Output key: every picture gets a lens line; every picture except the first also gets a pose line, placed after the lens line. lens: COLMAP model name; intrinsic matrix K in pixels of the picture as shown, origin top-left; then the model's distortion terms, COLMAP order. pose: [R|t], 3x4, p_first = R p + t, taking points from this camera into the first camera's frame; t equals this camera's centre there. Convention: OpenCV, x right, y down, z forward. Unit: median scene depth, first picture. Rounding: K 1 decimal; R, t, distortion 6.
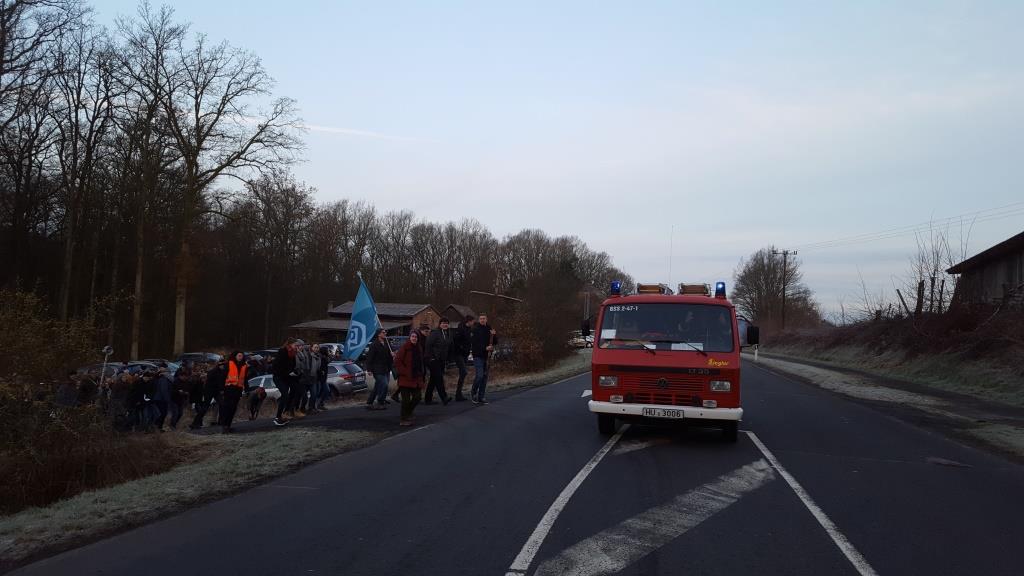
lens RADIAL K [[748.8, 0, 502.9], [0, 748.8, 292.7], [0, 0, 1]] dist [0.072627, -0.092501]
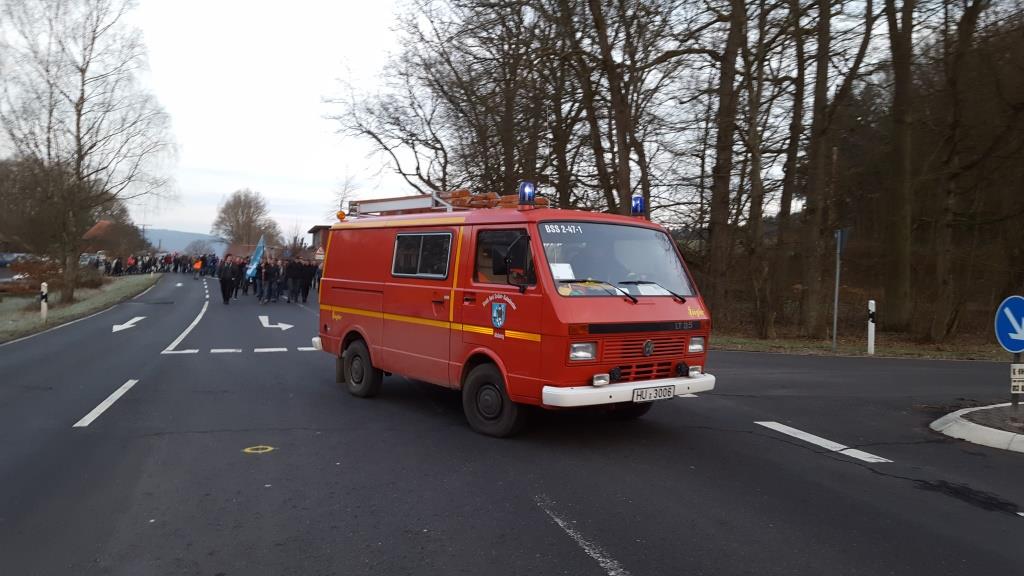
lens RADIAL K [[748.8, 0, 500.9], [0, 748.8, 283.5], [0, 0, 1]] dist [0.072627, -0.092501]
pose [[0.575390, -0.006691, 0.817852, -0.382593], [-0.035563, 0.998816, 0.033192, 0.049300], [-0.817105, -0.048184, 0.574471, 0.735795]]
